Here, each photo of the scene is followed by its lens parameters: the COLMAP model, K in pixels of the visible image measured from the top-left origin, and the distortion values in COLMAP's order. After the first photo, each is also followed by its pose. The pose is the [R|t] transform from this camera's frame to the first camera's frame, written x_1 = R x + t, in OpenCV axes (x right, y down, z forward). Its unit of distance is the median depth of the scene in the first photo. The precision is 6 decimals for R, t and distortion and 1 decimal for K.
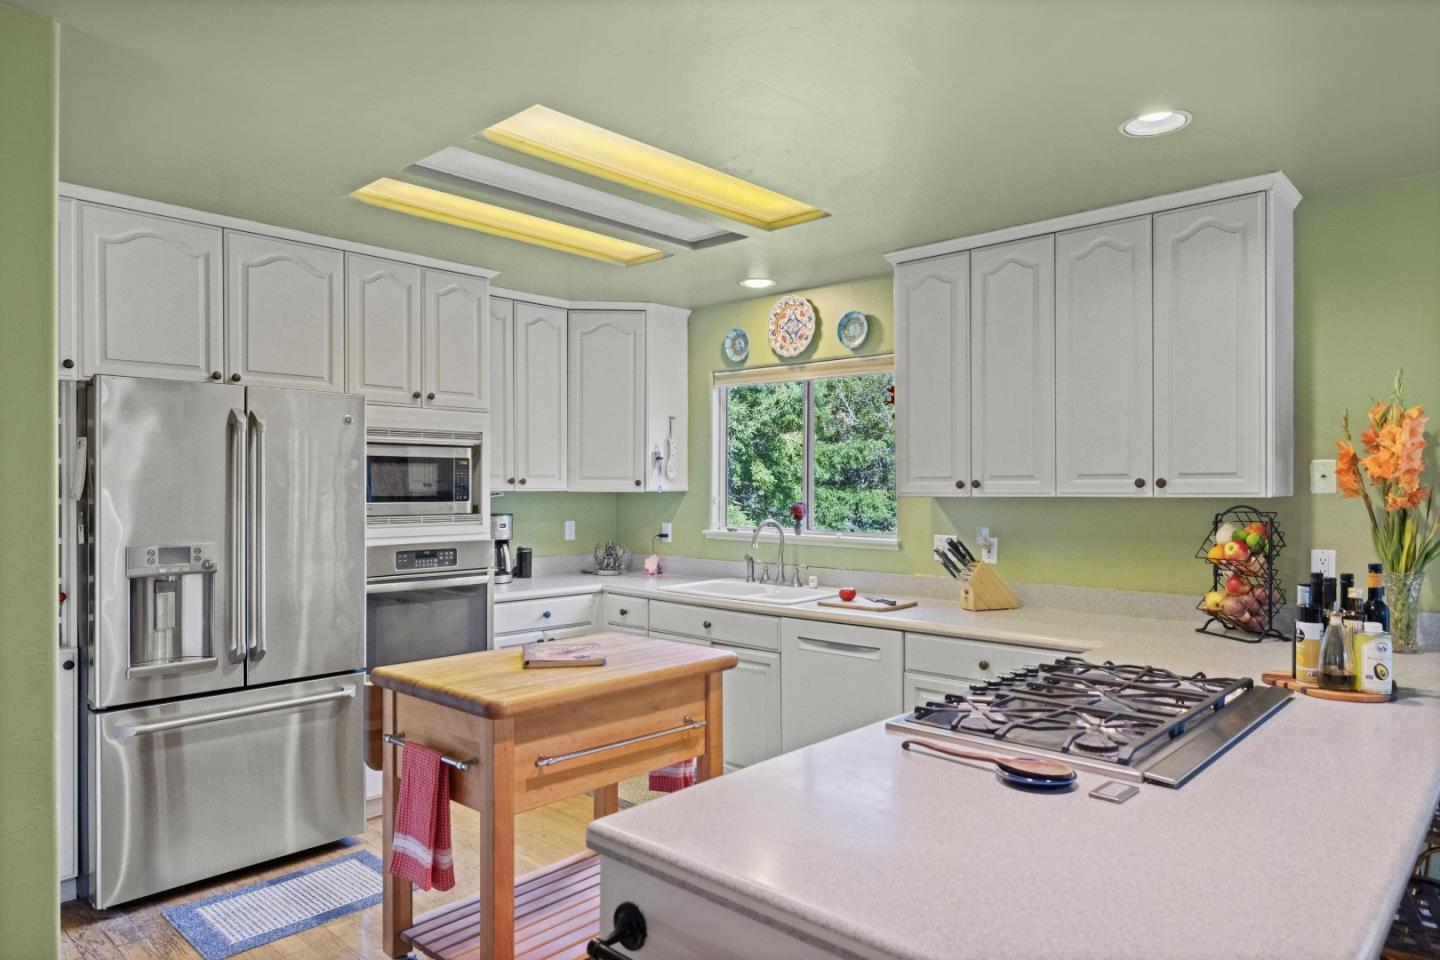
lens RADIAL K [[915.0, 0, 708.7], [0, 915.0, 488.2], [0, 0, 1]] dist [-0.000367, 0.002846]
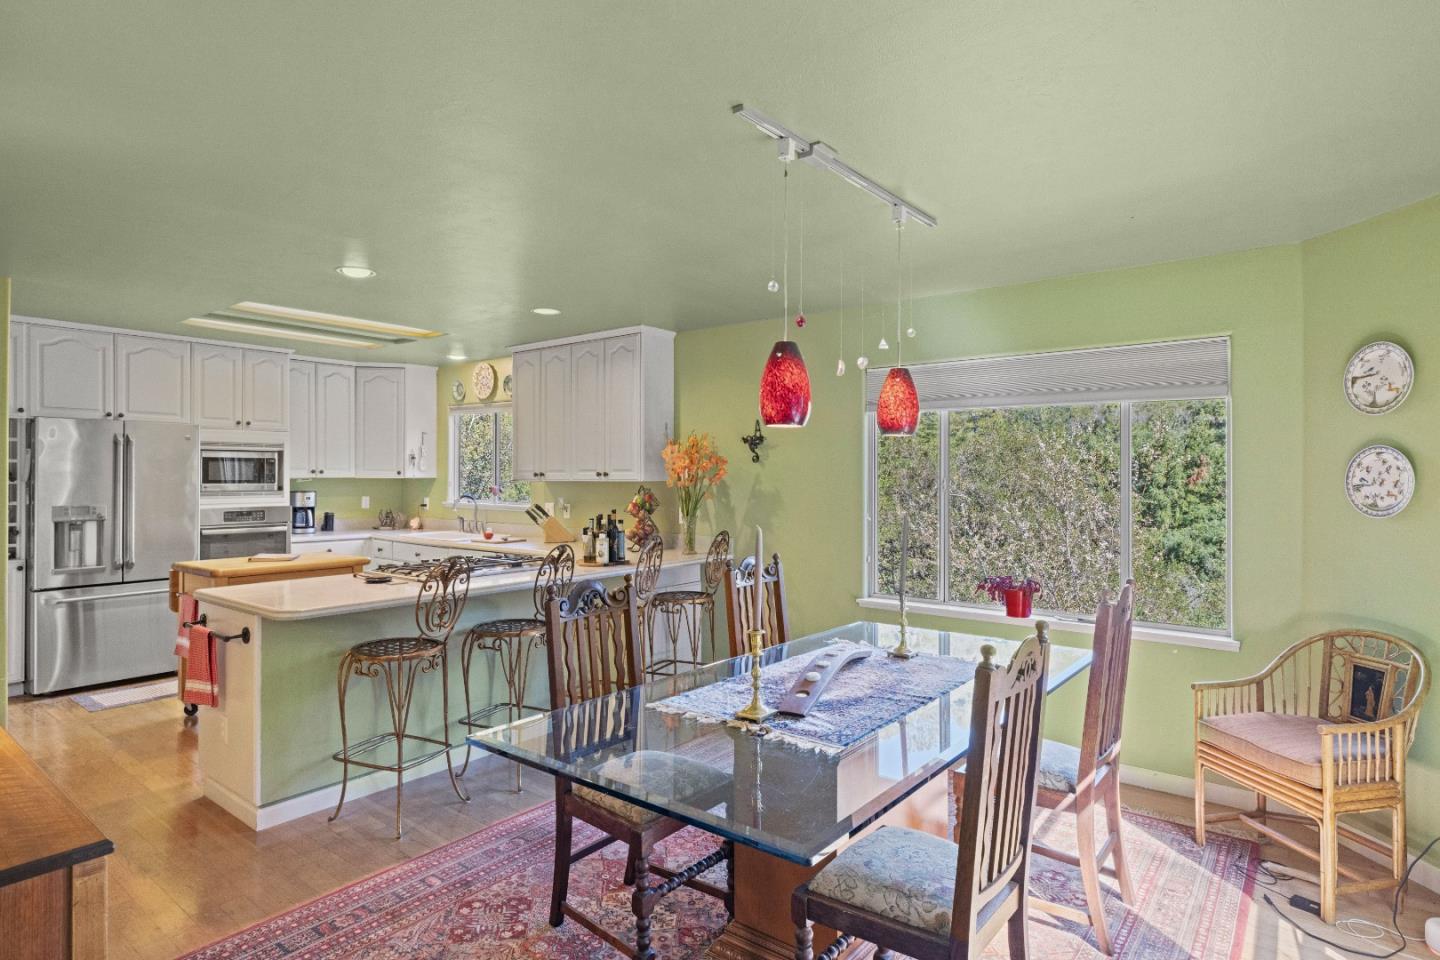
lens RADIAL K [[804.9, 0, 726.2], [0, 804.9, 471.3], [0, 0, 1]] dist [-0.002838, 0.000745]
pose [[0.996206, 0.002587, 0.086985, 0.451041], [-0.001993, 0.999974, -0.006912, 0.000083], [-0.087000, 0.006713, 0.996186, -0.579030]]
